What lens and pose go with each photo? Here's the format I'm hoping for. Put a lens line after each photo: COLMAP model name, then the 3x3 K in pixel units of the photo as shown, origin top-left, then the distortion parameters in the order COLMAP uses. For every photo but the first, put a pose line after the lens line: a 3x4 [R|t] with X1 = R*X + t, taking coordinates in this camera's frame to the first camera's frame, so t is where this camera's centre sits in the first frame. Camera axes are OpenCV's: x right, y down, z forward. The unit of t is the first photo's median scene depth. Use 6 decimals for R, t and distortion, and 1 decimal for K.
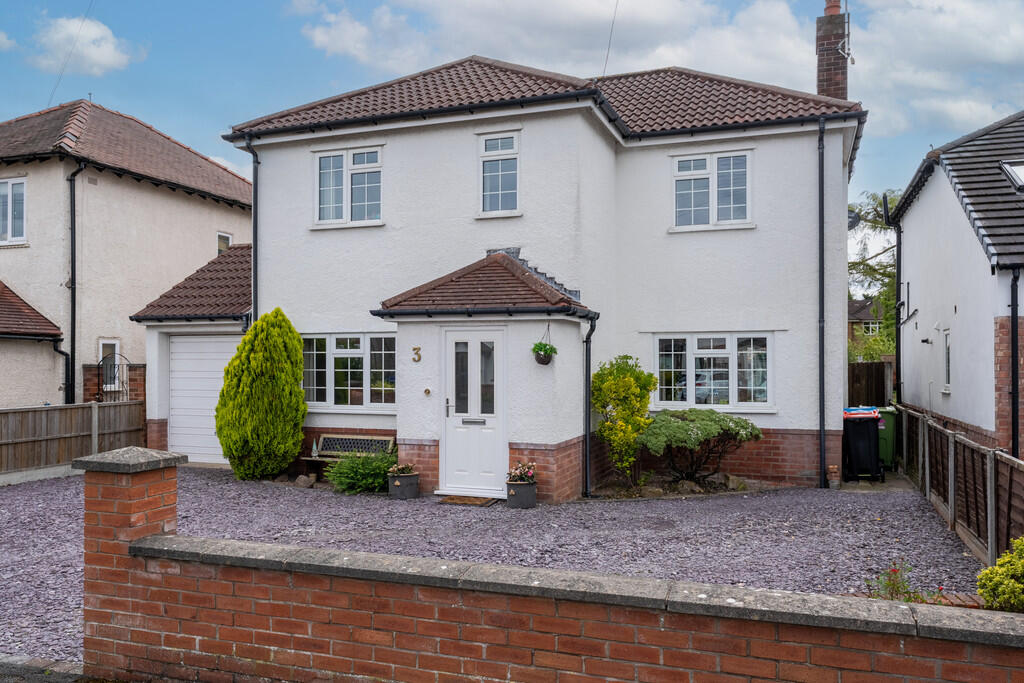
lens RADIAL K [[784.7, 0, 512.6], [0, 784.7, 357.1], [0, 0, 1]] dist [-0.004645, 0.001159]
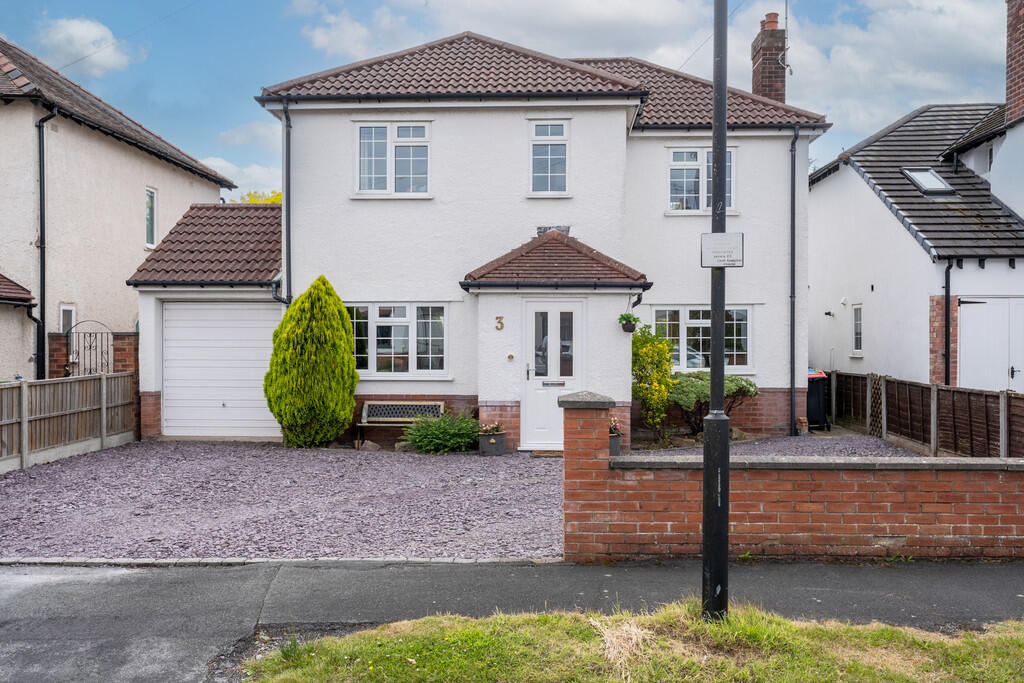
lens RADIAL K [[888.8, 0, 512.0], [0, 888.8, 341.5], [0, 0, 1]] dist [-0.003205, -0.001534]
pose [[0.952553, -0.002113, 0.304366, -0.423108], [-0.002498, 0.999888, 0.014759, 0.003550], [-0.304363, -0.014819, 0.952441, -0.156229]]
